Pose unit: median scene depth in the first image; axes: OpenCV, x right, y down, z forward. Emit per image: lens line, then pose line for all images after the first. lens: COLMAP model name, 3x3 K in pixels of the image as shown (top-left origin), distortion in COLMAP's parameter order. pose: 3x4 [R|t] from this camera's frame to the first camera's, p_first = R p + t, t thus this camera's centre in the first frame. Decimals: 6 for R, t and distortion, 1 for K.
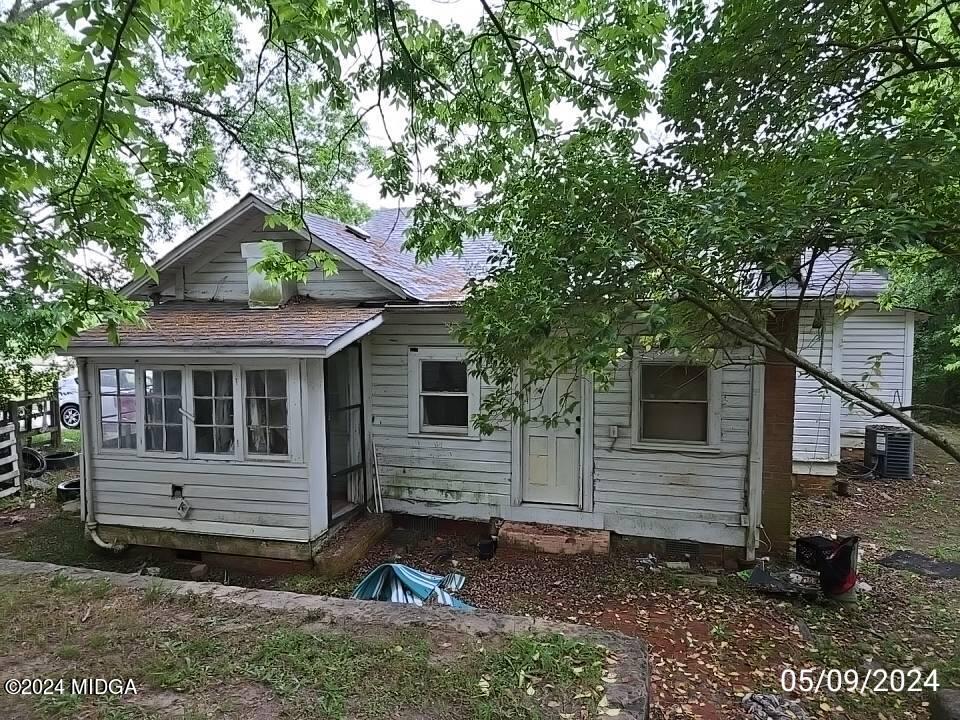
lens RADIAL K [[650.9, 0, 479.9], [0, 650.9, 356.7], [0, 0, 1]] dist [0.048270, -0.003077]
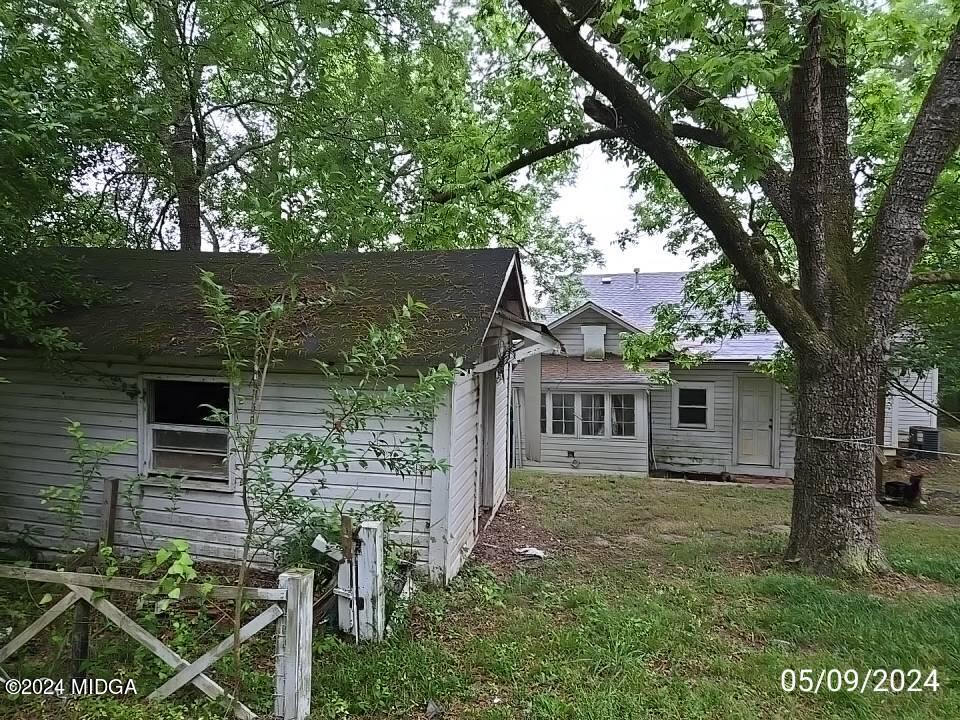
lens RADIAL K [[650.9, 0, 479.7], [0, 650.9, 362.1], [0, 0, 1]] dist [0.048270, -0.003077]
pose [[0.999966, 0.007083, 0.004134, -0.727848], [-0.007068, 0.999968, -0.003665, -0.064633], [-0.004160, 0.003635, 0.999985, -0.954696]]
